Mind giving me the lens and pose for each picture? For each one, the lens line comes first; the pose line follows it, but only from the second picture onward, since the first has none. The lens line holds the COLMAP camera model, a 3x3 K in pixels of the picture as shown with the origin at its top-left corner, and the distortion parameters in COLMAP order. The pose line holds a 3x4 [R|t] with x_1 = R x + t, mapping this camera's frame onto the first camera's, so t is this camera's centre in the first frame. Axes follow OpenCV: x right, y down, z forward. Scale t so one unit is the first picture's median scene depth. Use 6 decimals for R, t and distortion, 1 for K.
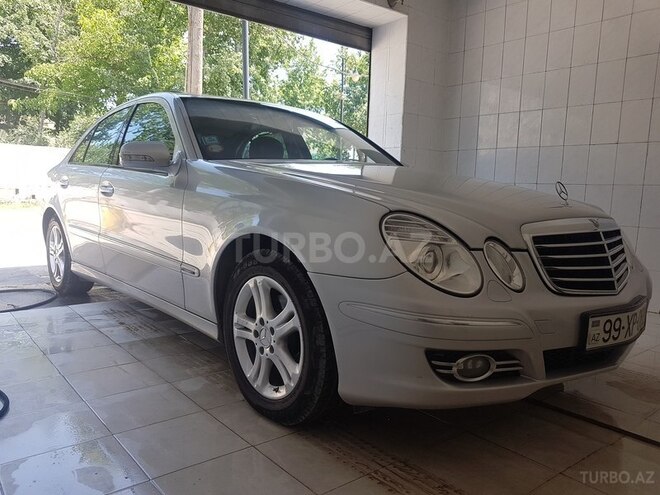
lens RADIAL K [[518.9, 0, 330.0], [0, 518.9, 247.5], [0, 0, 1]] dist [-0.006673, -0.000897]
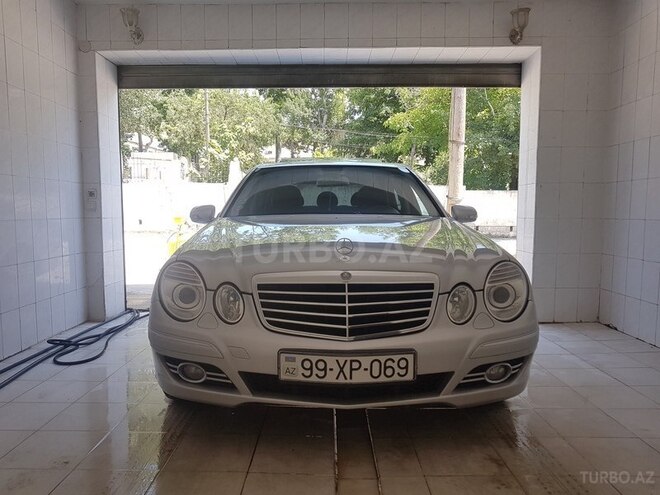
lens RADIAL K [[518.9, 0, 330.0], [0, 518.9, 247.5], [0, 0, 1]] dist [-0.006673, -0.000897]
pose [[0.771435, 0.019854, -0.635998, 1.341056], [-0.050984, 0.998228, -0.030679, -0.080951], [0.634262, 0.056093, 0.771080, 0.108650]]
